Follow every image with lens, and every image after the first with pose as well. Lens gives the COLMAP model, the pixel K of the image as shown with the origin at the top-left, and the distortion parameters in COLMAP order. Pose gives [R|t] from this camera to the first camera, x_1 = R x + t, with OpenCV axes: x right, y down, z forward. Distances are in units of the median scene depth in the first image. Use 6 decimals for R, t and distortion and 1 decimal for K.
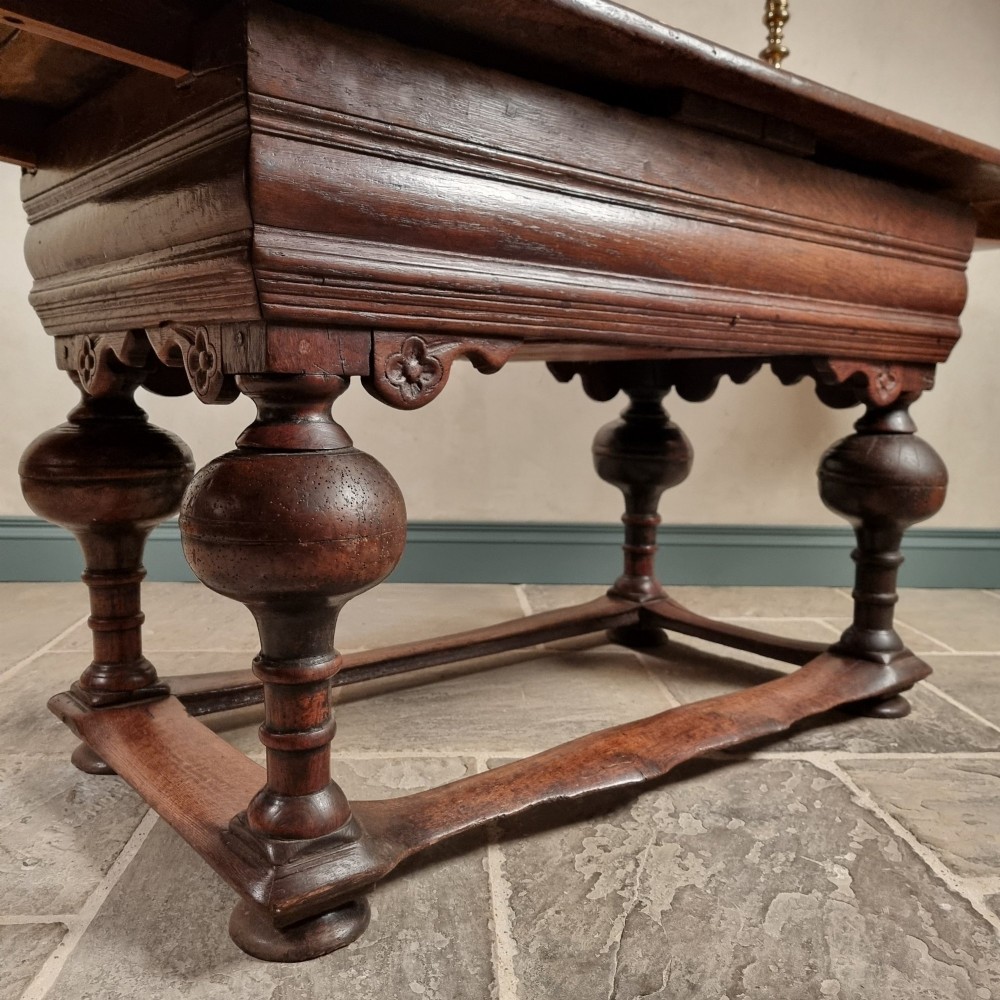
lens RADIAL K [[947.9, 0, 495.9], [0, 947.9, 490.7], [0, 0, 1]] dist [0.043693, -0.012022]
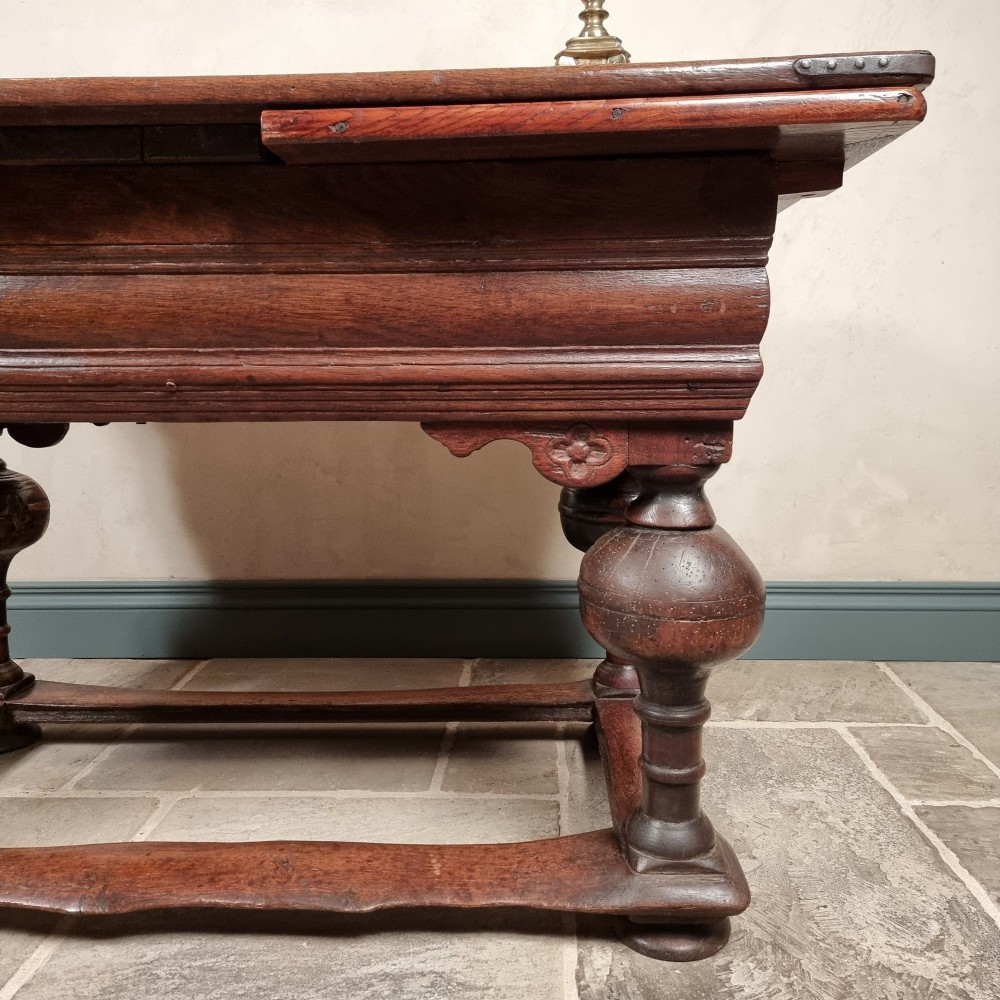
lens RADIAL K [[924.6, 0, 500.7], [0, 924.6, 496.9], [0, 0, 1]] dist [0.066551, -0.040154]
pose [[0.993484, -0.016378, -0.112784, 0.296166], [0.020357, 0.999207, 0.034219, -0.139301], [0.112135, -0.036292, 0.993030, 0.464499]]
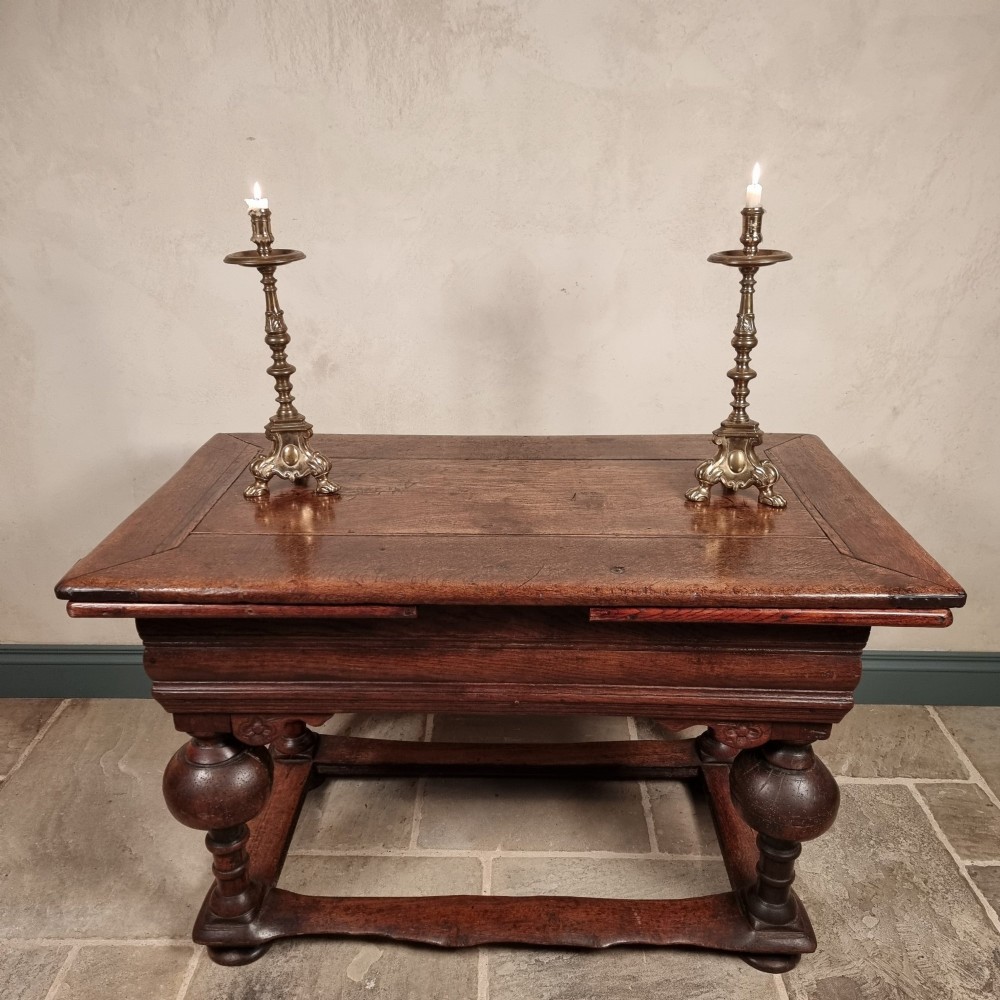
lens RADIAL K [[932.9, 0, 498.2], [0, 932.9, 509.8], [0, 0, 1]] dist [0.067844, -0.037034]
pose [[0.996196, 0.007716, -0.086801, -0.073246], [0.015487, 0.964541, 0.263480, -0.853378], [0.085756, -0.263822, 0.960752, 0.003605]]
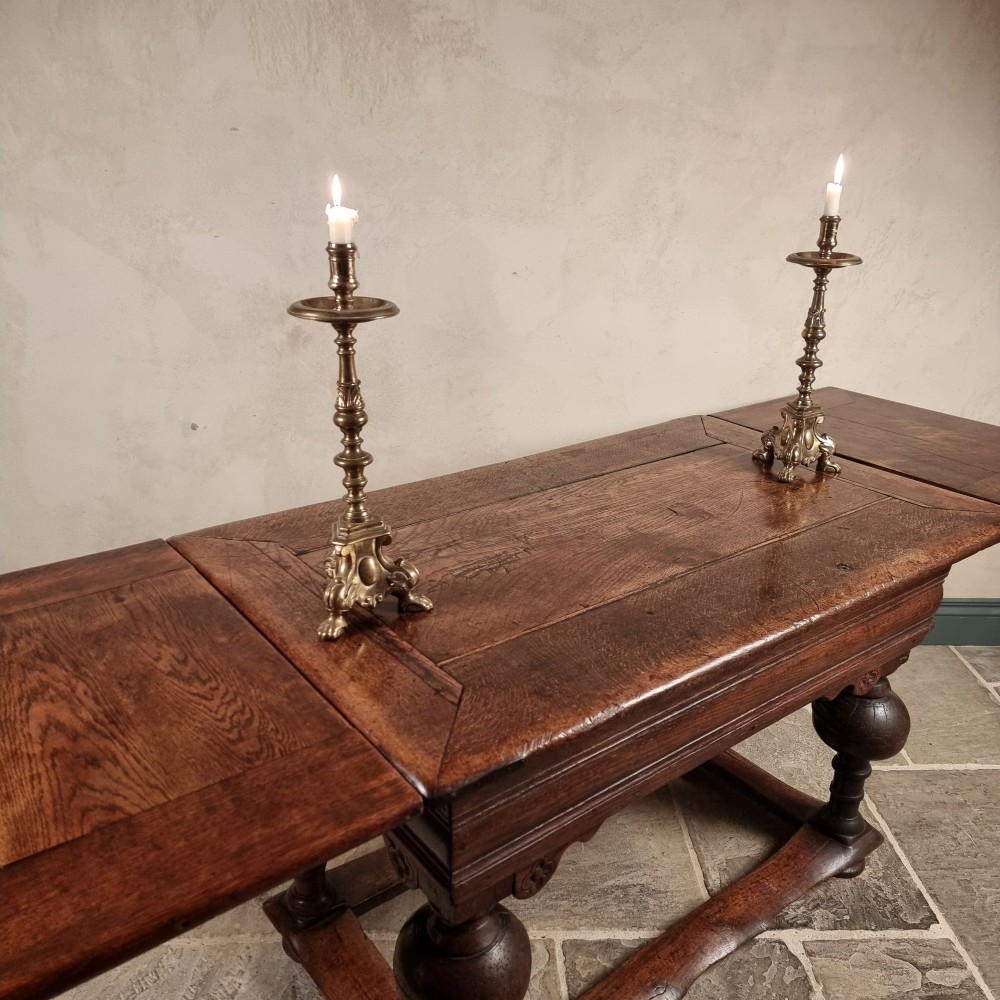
lens RADIAL K [[920.6, 0, 504.7], [0, 920.6, 497.0], [0, 0, 1]] dist [0.070491, -0.037962]
pose [[0.999816, 0.013096, -0.014027, -0.097043], [-0.008897, 0.963982, 0.265820, -0.848925], [0.017003, -0.265646, 0.963921, -0.223677]]
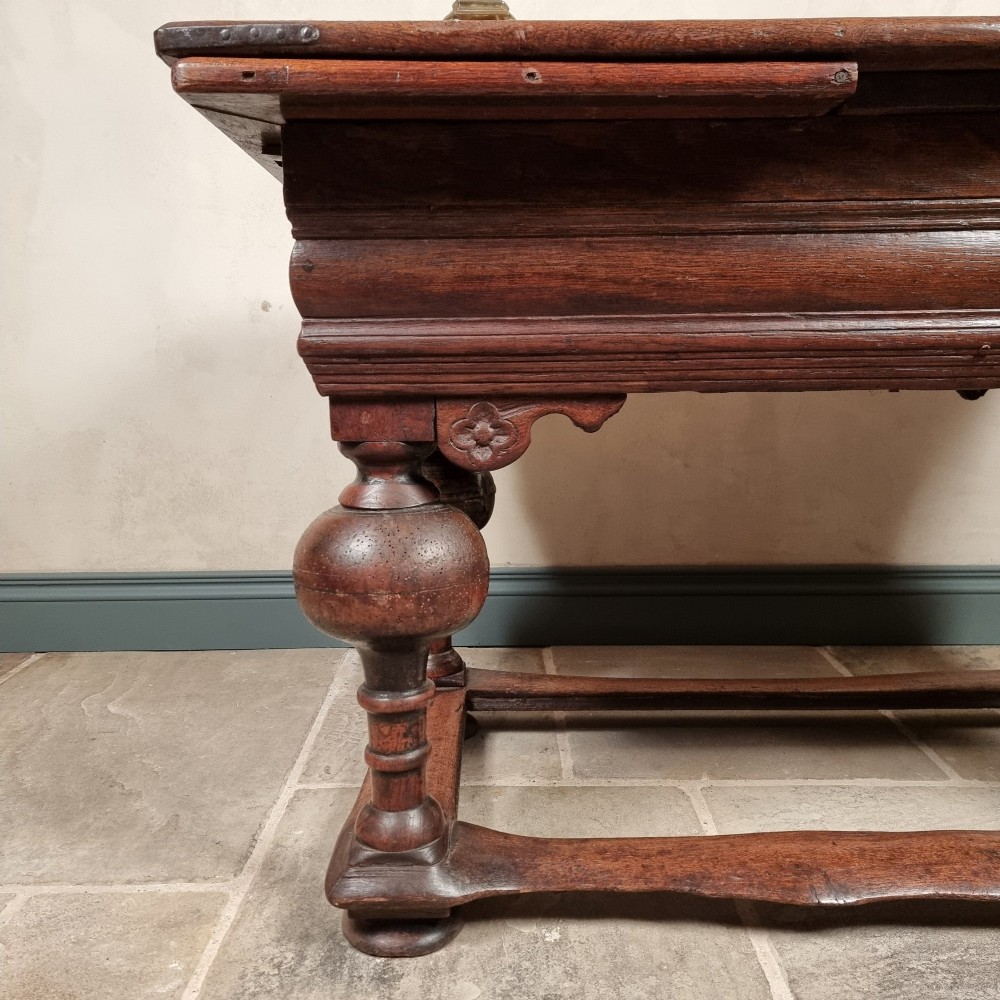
lens RADIAL K [[924.6, 0, 500.7], [0, 924.6, 496.9], [0, 0, 1]] dist [0.066551, -0.040154]
pose [[0.997015, -0.020661, -0.074399, -0.383646], [0.023719, 0.998900, 0.040454, -0.133527], [0.073481, -0.042097, 0.996408, 0.439887]]
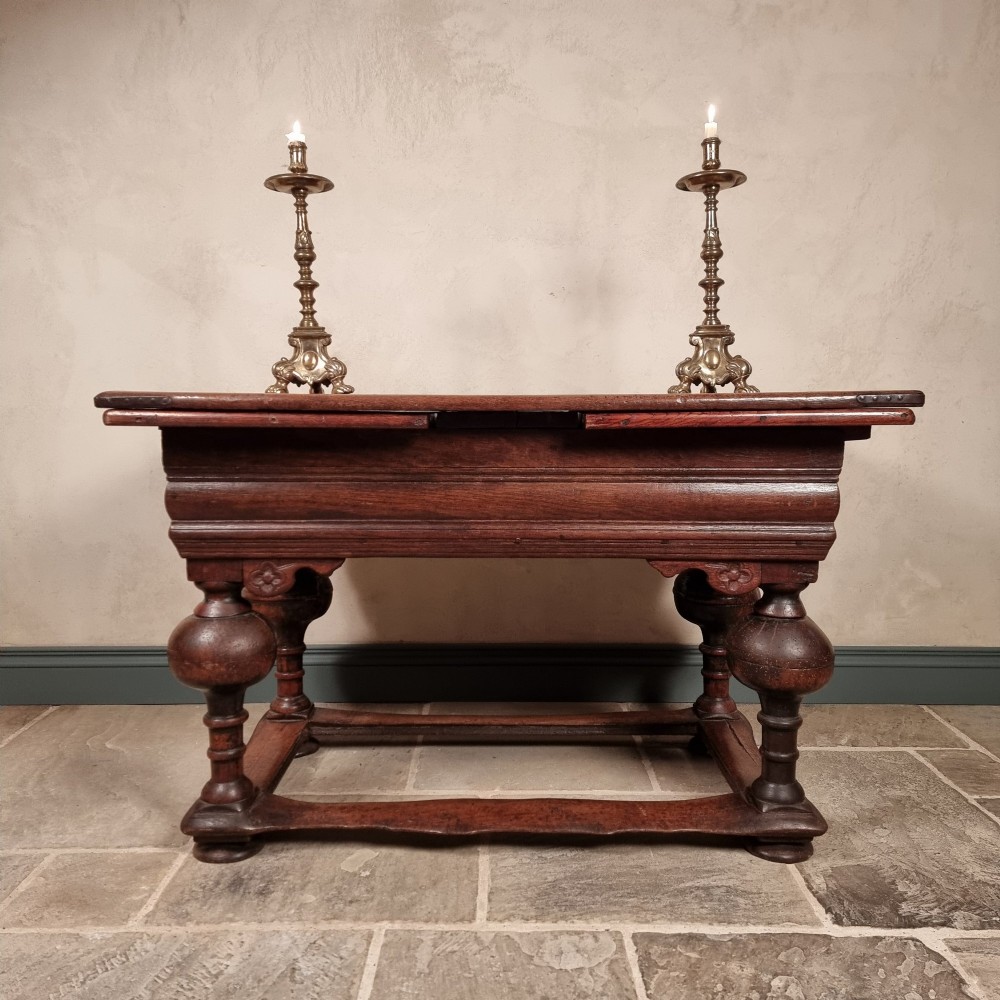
lens RADIAL K [[917.3, 0, 500.9], [0, 917.3, 497.3], [0, 0, 1]] dist [0.072927, -0.040198]
pose [[0.997750, -0.015421, -0.065243, -0.096692], [0.014326, 0.999749, -0.017217, -0.259199], [0.065492, 0.016243, 0.997721, -0.165227]]
